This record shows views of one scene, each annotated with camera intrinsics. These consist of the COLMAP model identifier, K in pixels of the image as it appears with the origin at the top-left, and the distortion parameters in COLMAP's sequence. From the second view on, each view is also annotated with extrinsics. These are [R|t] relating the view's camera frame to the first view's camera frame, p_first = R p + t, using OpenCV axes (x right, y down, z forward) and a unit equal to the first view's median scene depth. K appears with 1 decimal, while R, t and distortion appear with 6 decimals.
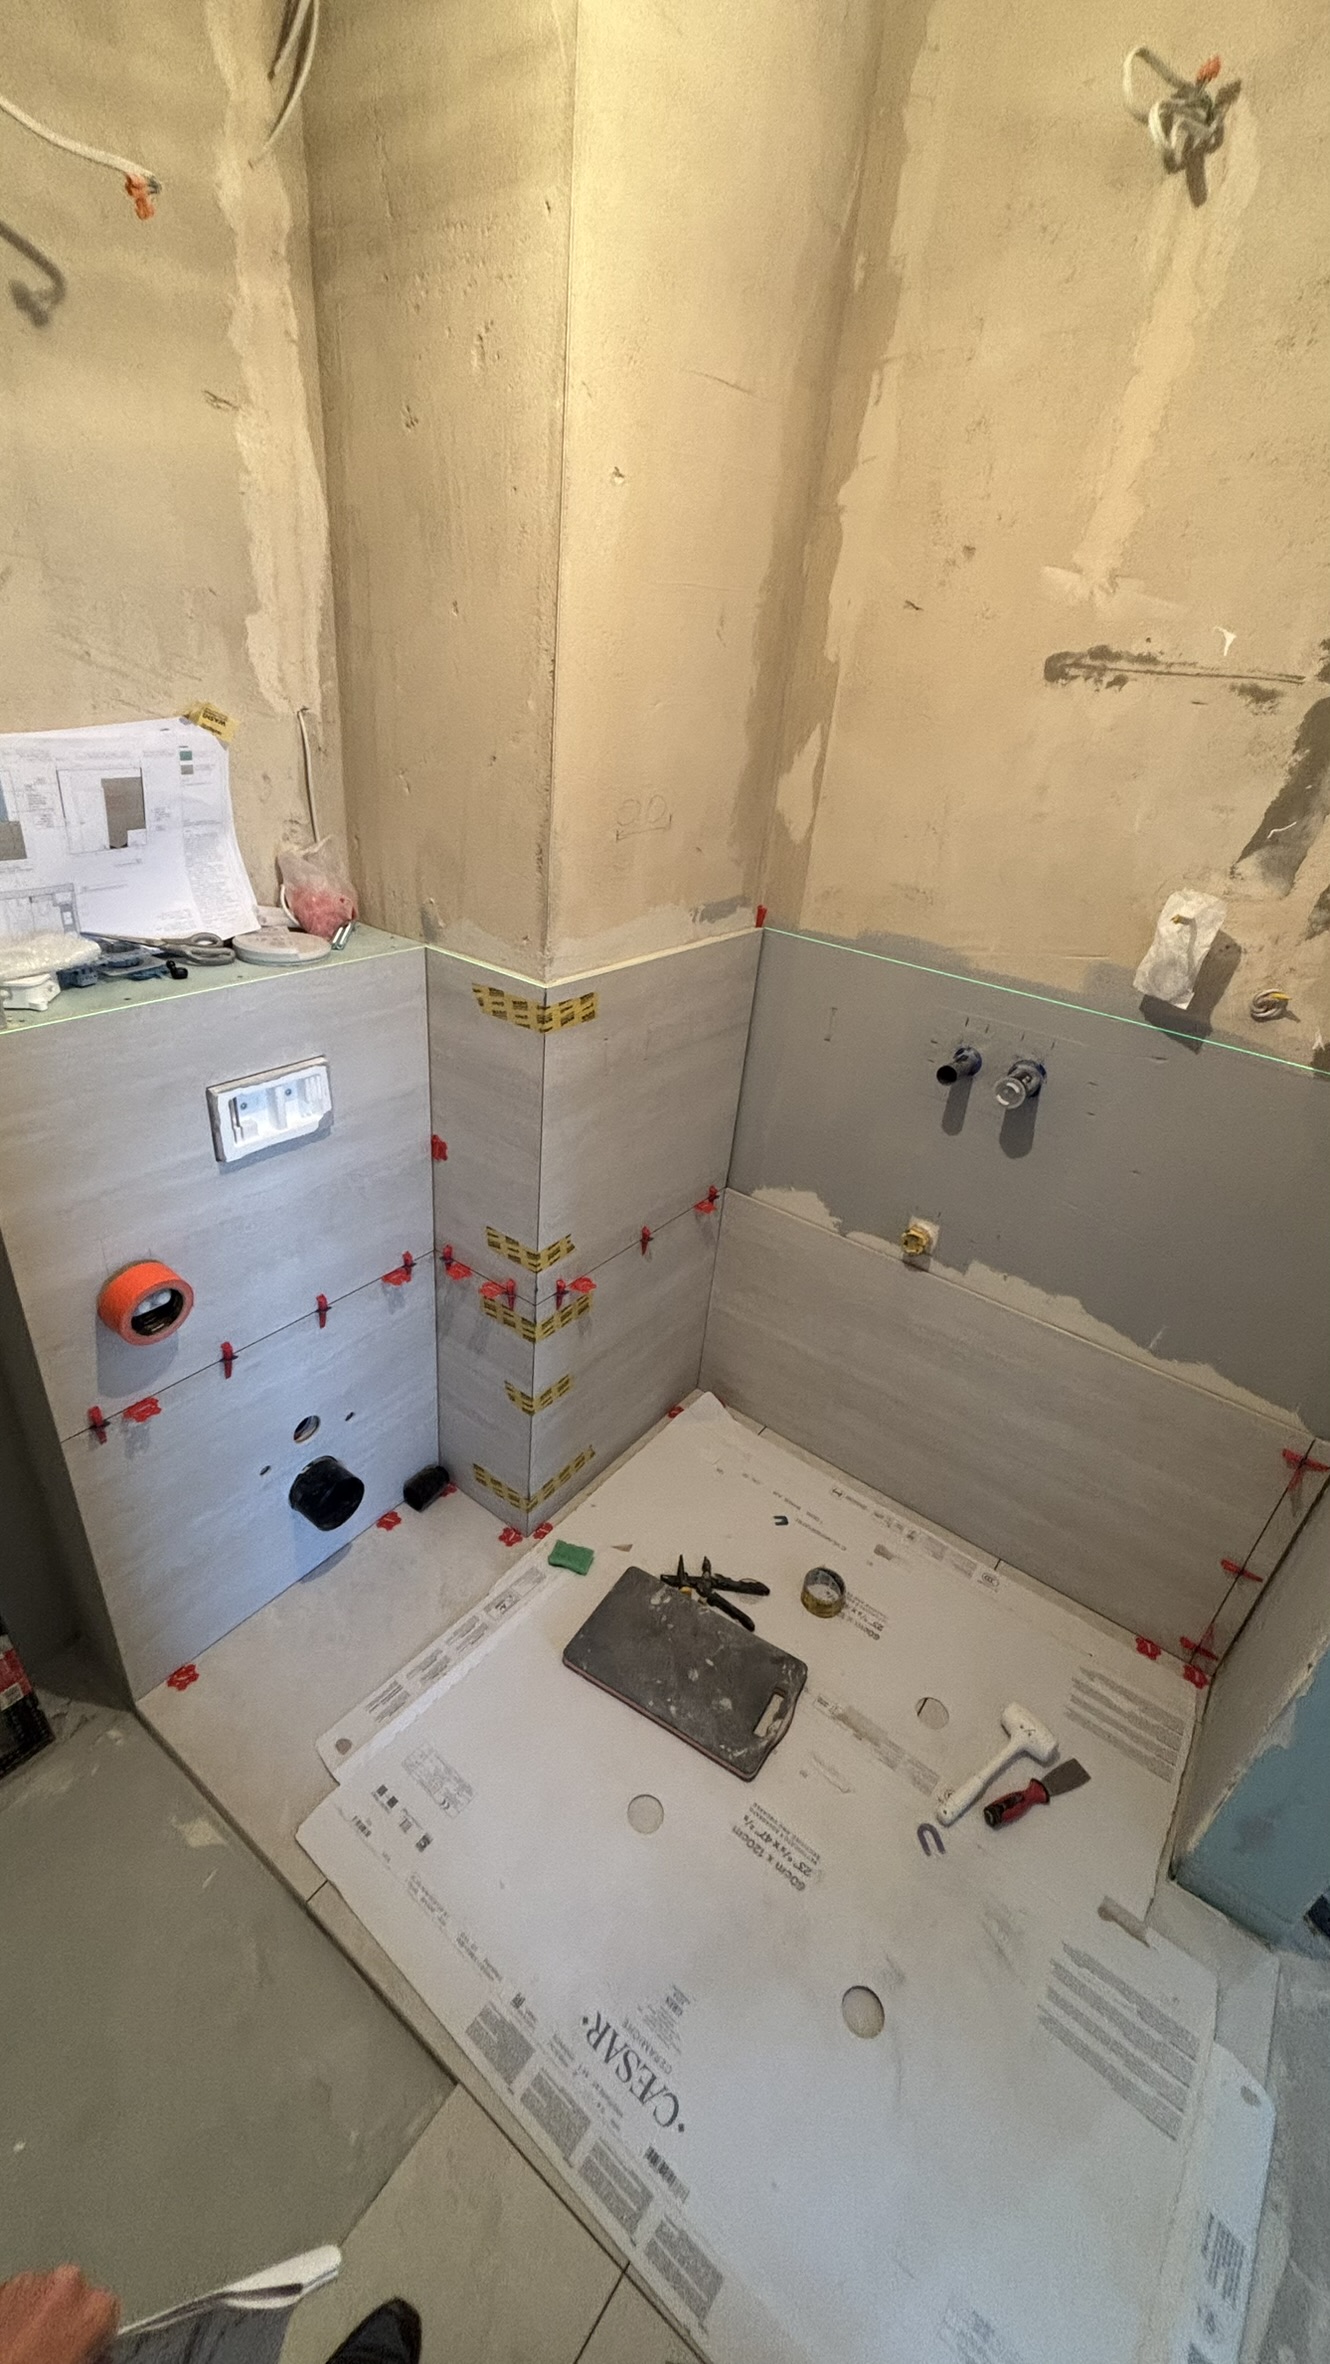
lens RADIAL K [[919.3, 0, 659.7], [0, 919.3, 1166.5], [0, 0, 1]] dist [-0.018040, 0.004405]
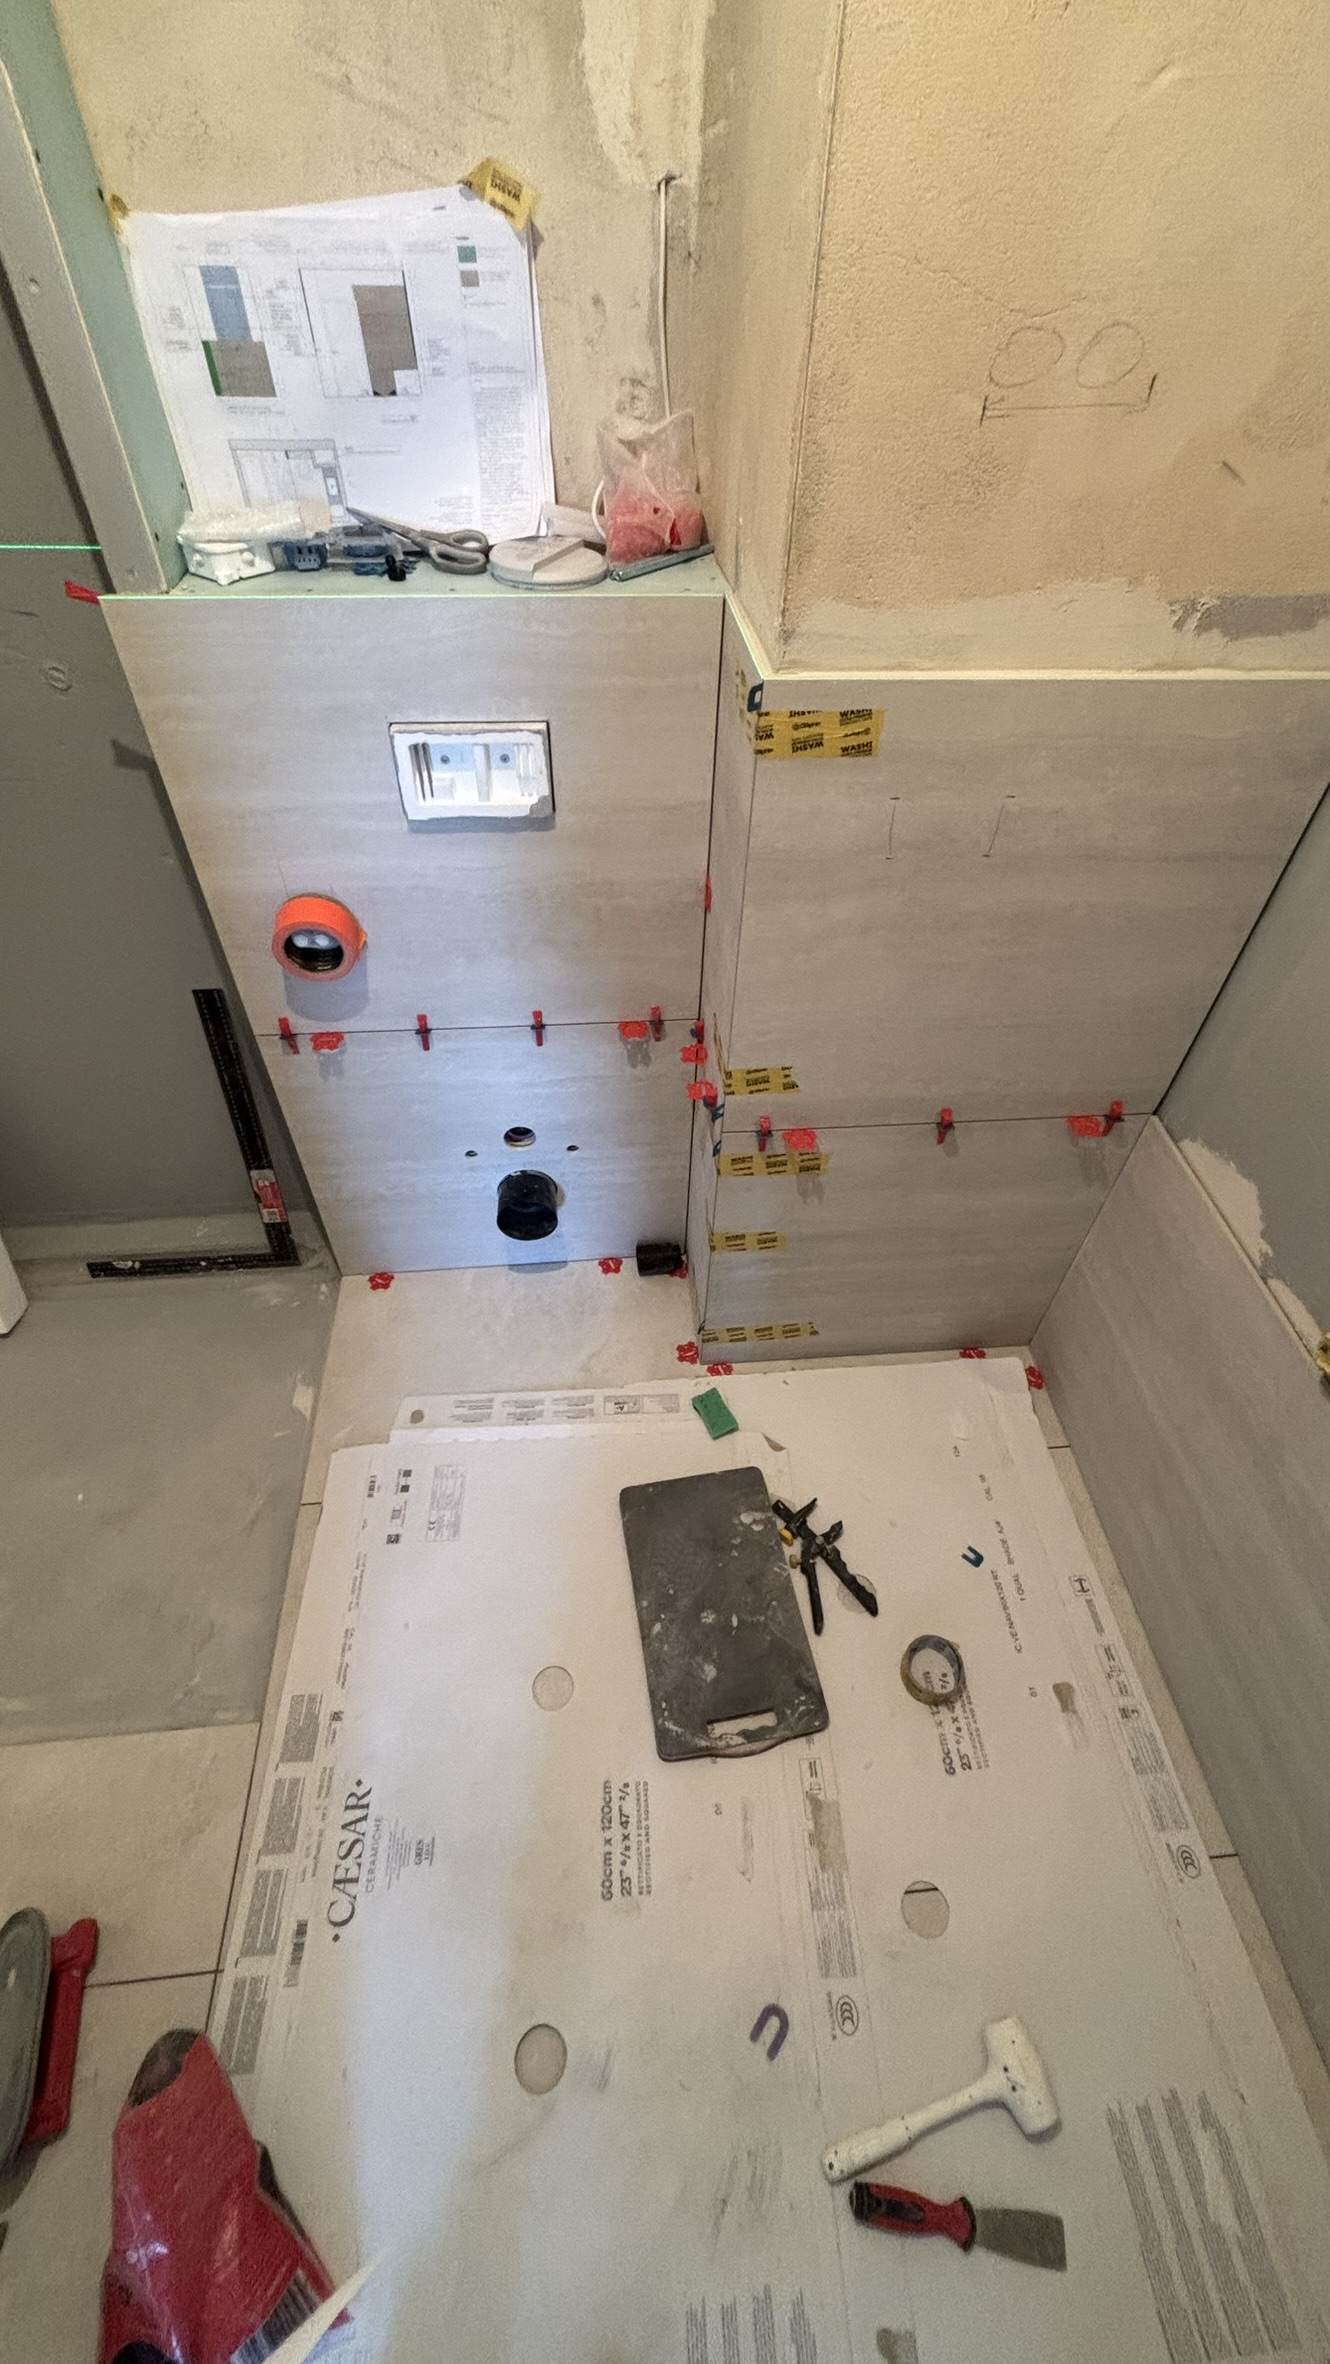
lens RADIAL K [[919.3, 0, 659.7], [0, 919.3, 1166.5], [0, 0, 1]] dist [-0.018040, 0.004405]
pose [[0.674382, 0.479265, -0.561706, 0.331938], [-0.319887, 0.875264, 0.362747, -0.104187], [0.665493, -0.064948, 0.743573, 0.456548]]
